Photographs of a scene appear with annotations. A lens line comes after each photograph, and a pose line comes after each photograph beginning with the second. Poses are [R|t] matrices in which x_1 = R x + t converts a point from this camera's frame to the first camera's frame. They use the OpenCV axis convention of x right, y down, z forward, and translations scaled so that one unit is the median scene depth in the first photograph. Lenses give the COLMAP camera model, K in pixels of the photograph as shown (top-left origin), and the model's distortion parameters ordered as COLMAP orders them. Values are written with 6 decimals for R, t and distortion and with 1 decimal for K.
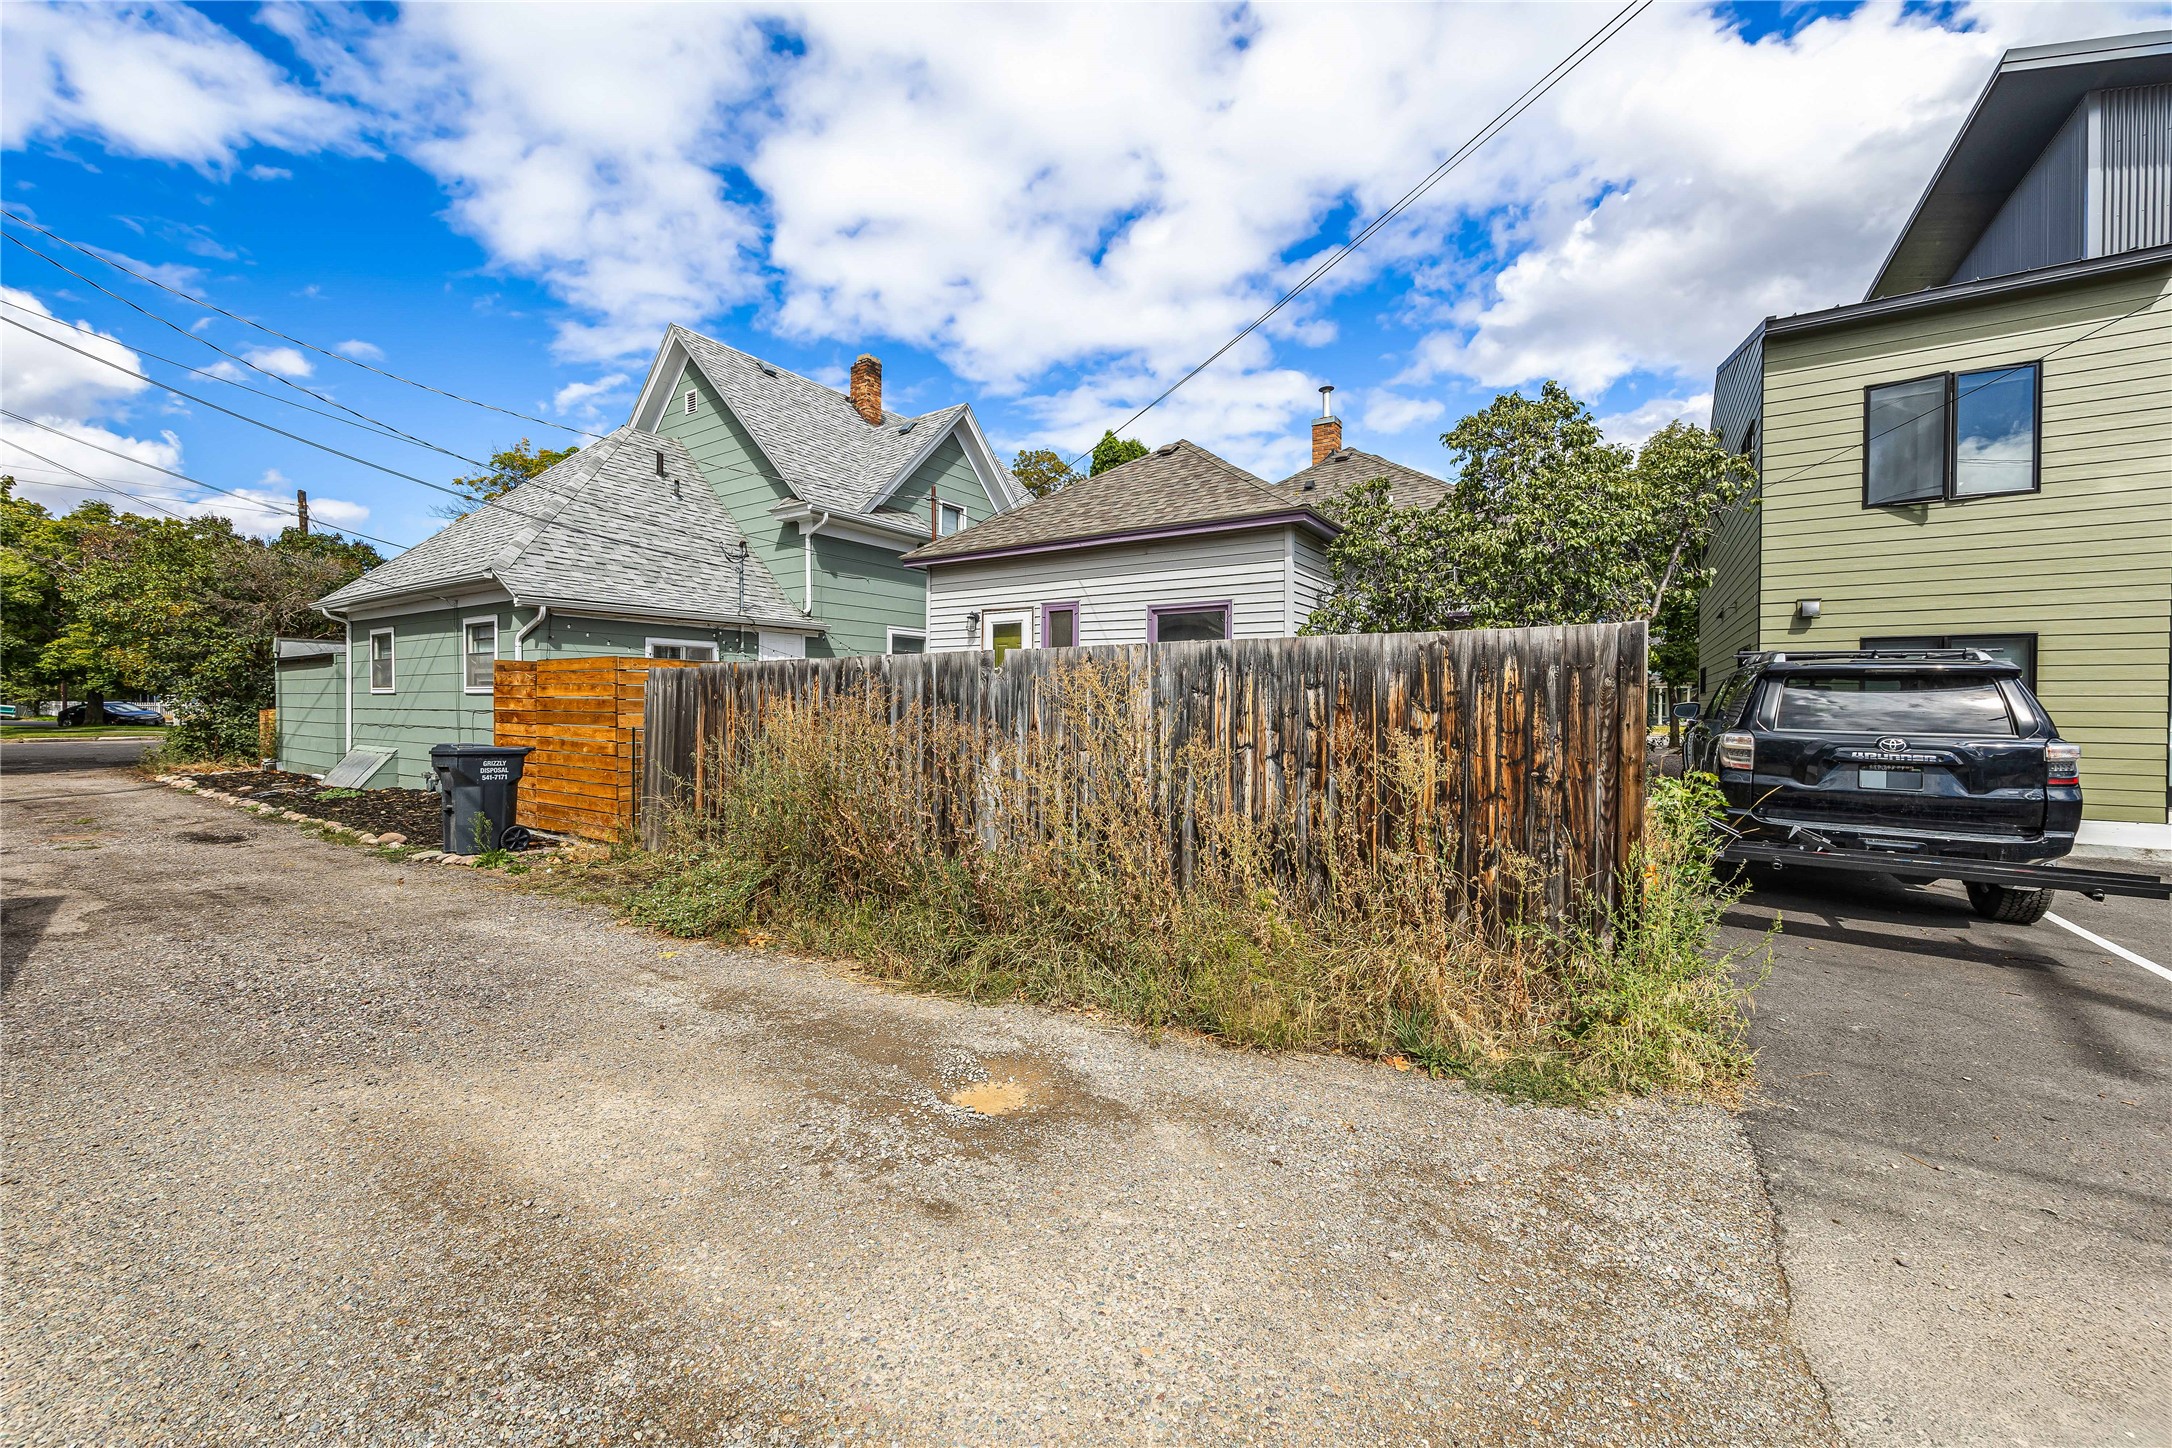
lens RADIAL K [[839.2, 0, 1087.3], [0, 839.2, 717.9], [0, 0, 1]] dist [-0.001394, -0.000213]
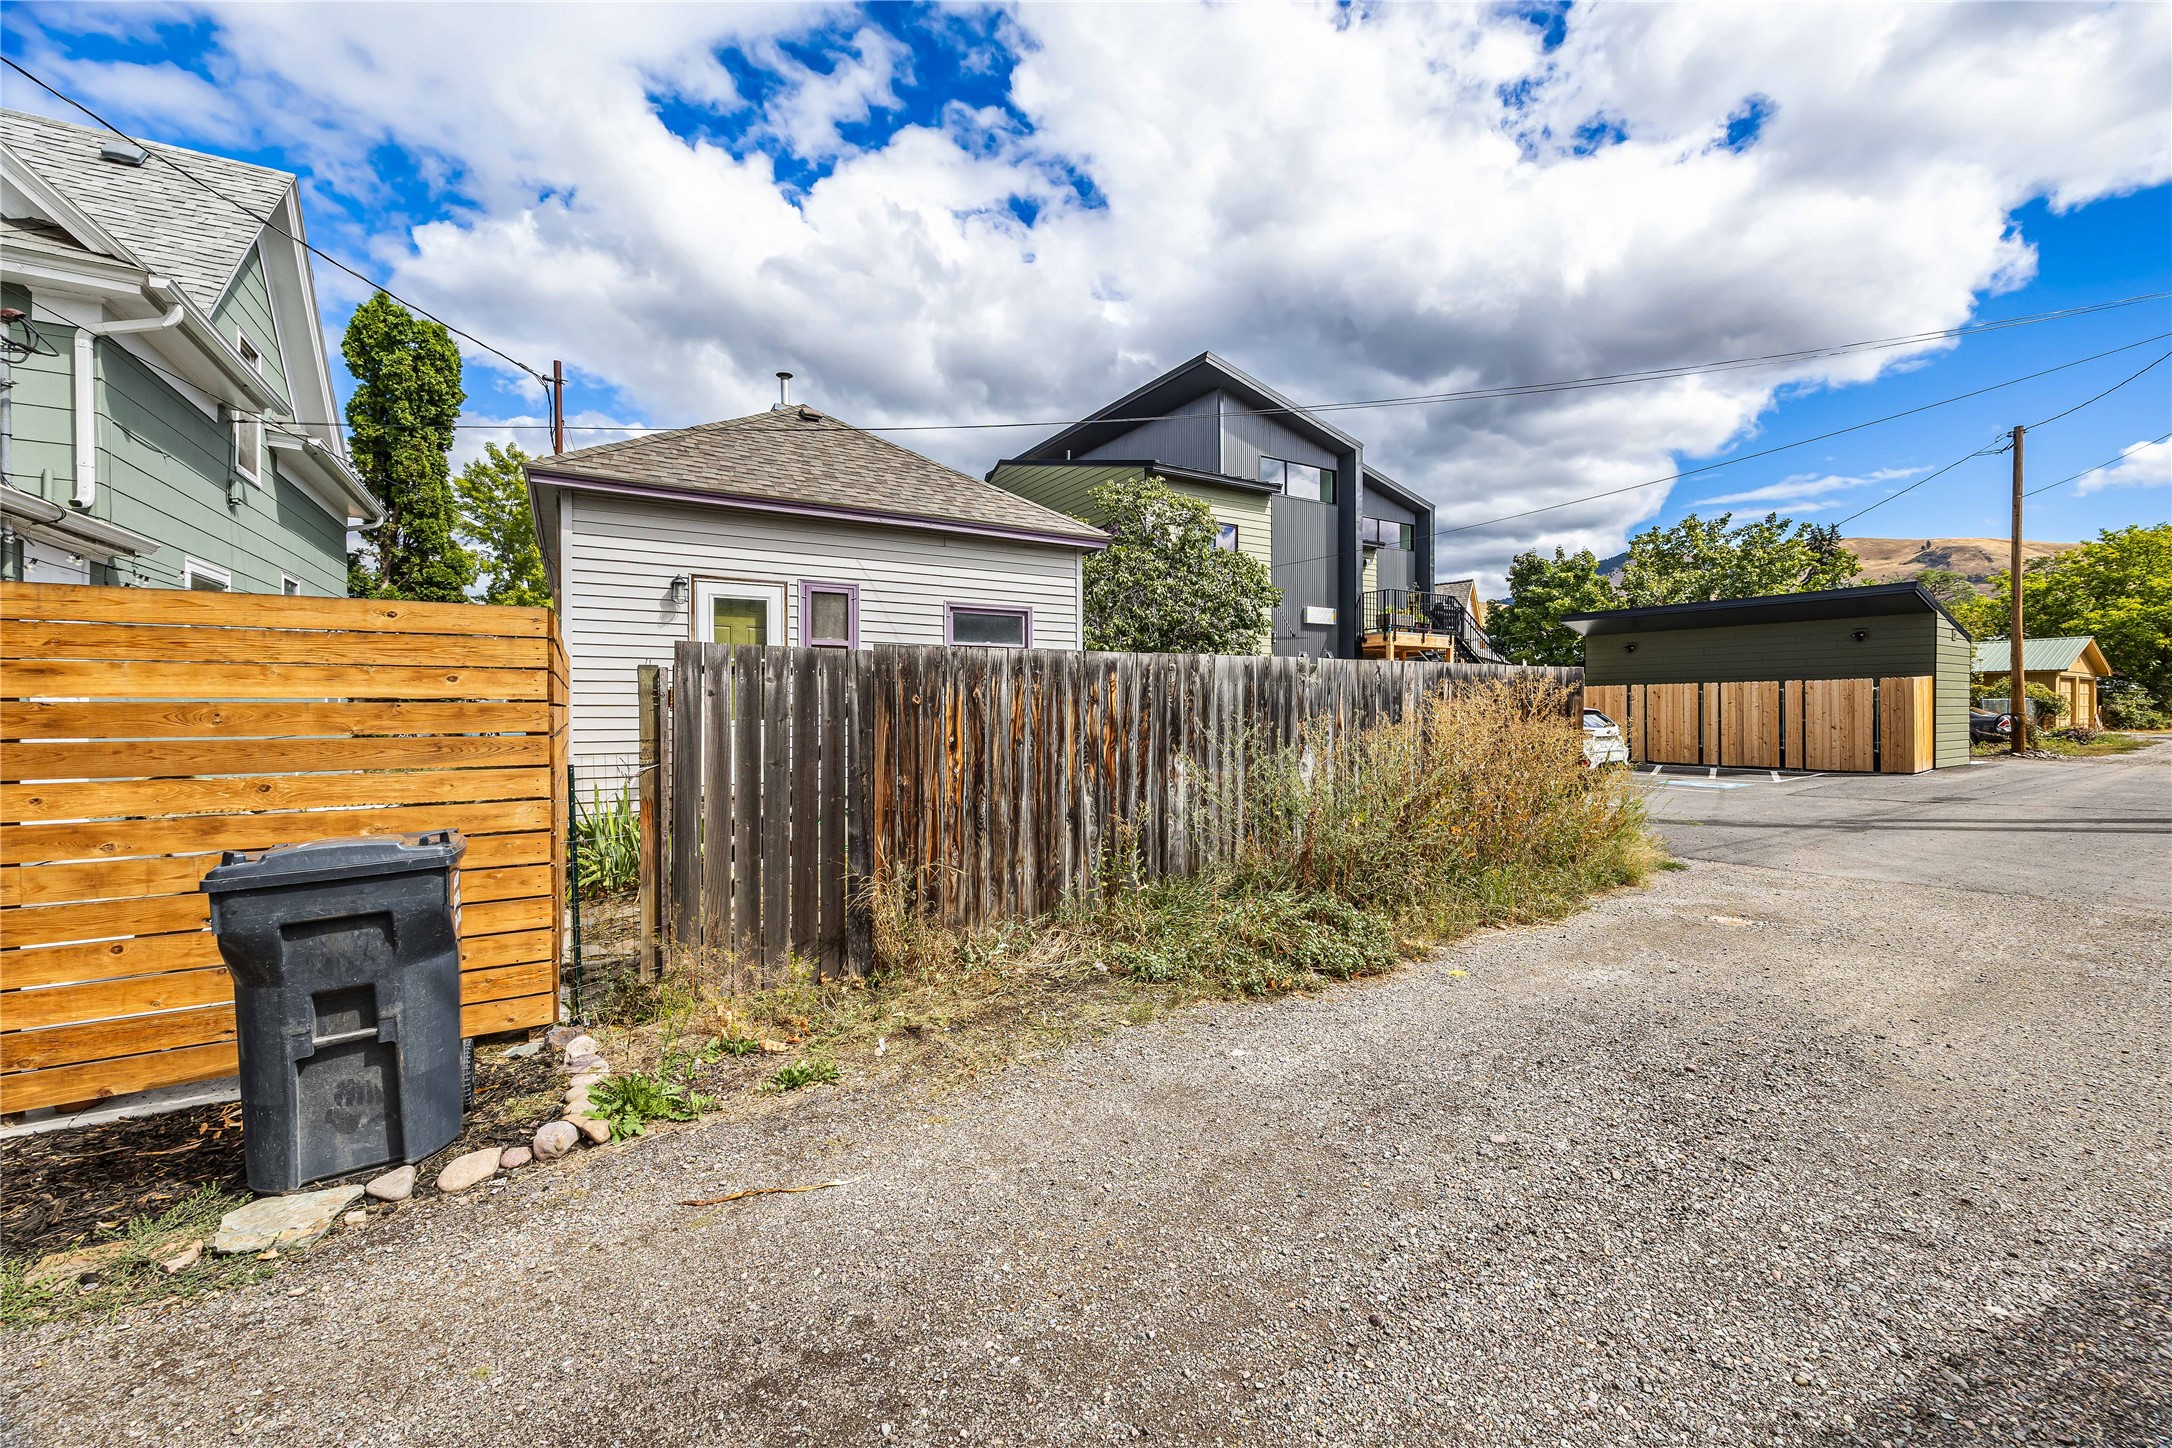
lens RADIAL K [[833.4, 0, 1067.5], [0, 833.4, 711.1], [0, 0, 1]] dist [0.000759, -0.000050]
pose [[0.428336, -0.013890, 0.903513, -0.643759], [0.020055, 0.999782, 0.005862, -0.012827], [-0.903397, 0.015609, 0.428521, 0.435179]]
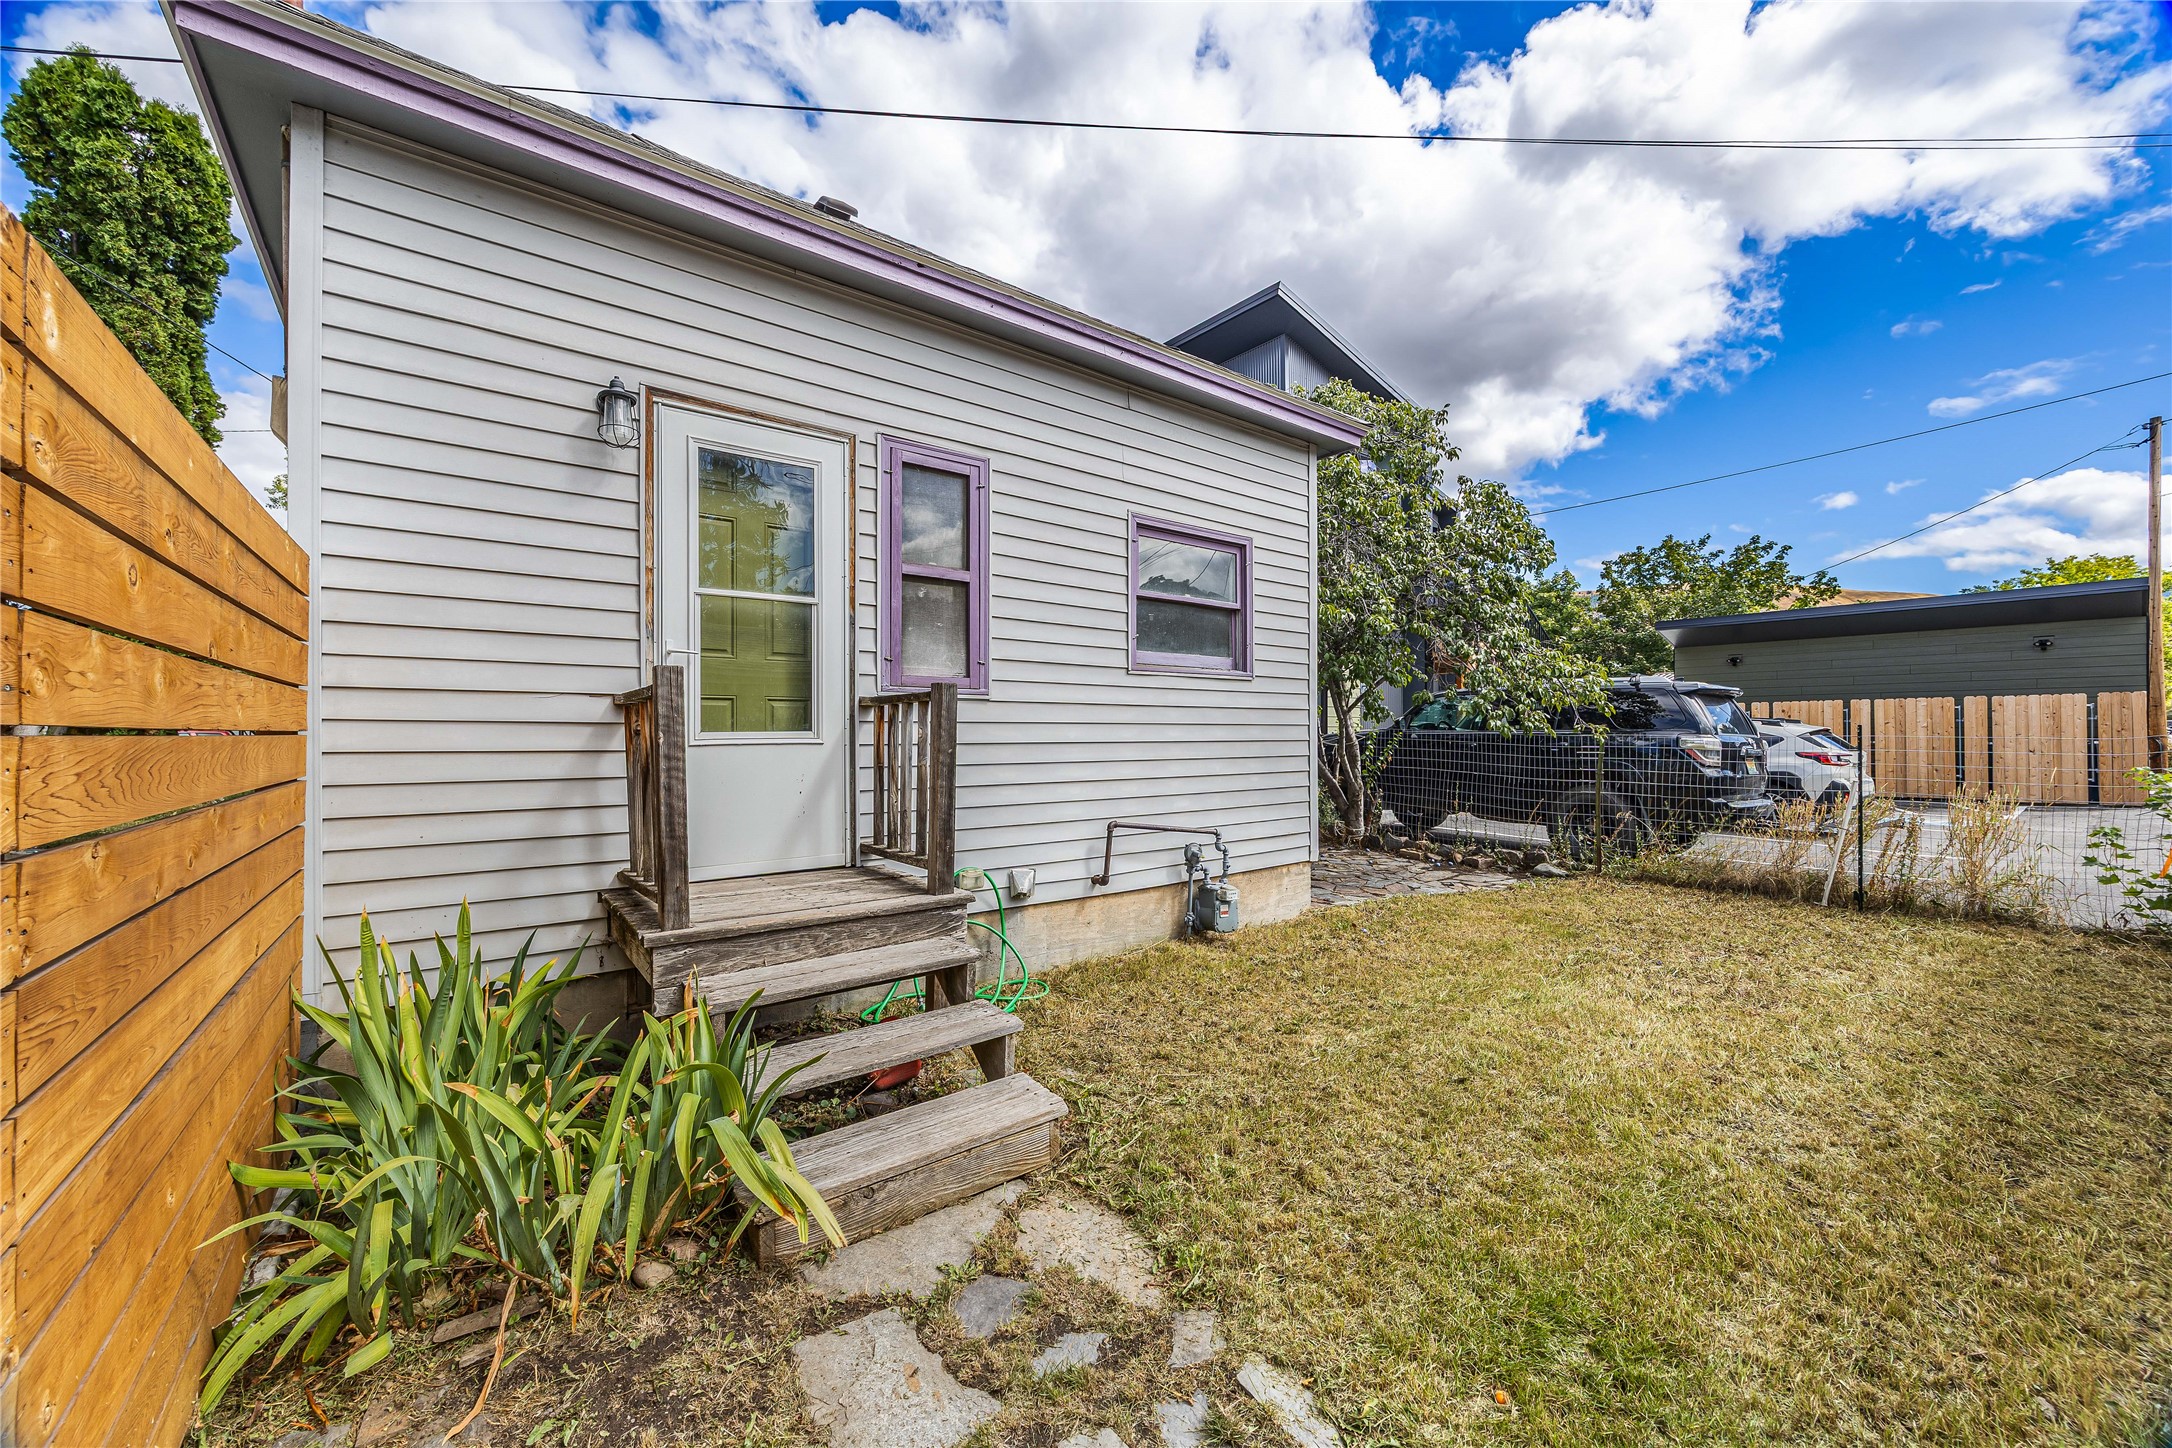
lens RADIAL K [[839.2, 0, 1087.3], [0, 839.2, 717.9], [0, 0, 1]] dist [-0.001394, -0.000213]
pose [[0.315497, 0.007427, 0.948898, -0.370253], [0.016210, 0.999781, -0.013214, -0.004886], [-0.948788, 0.019550, 0.315307, 0.787889]]
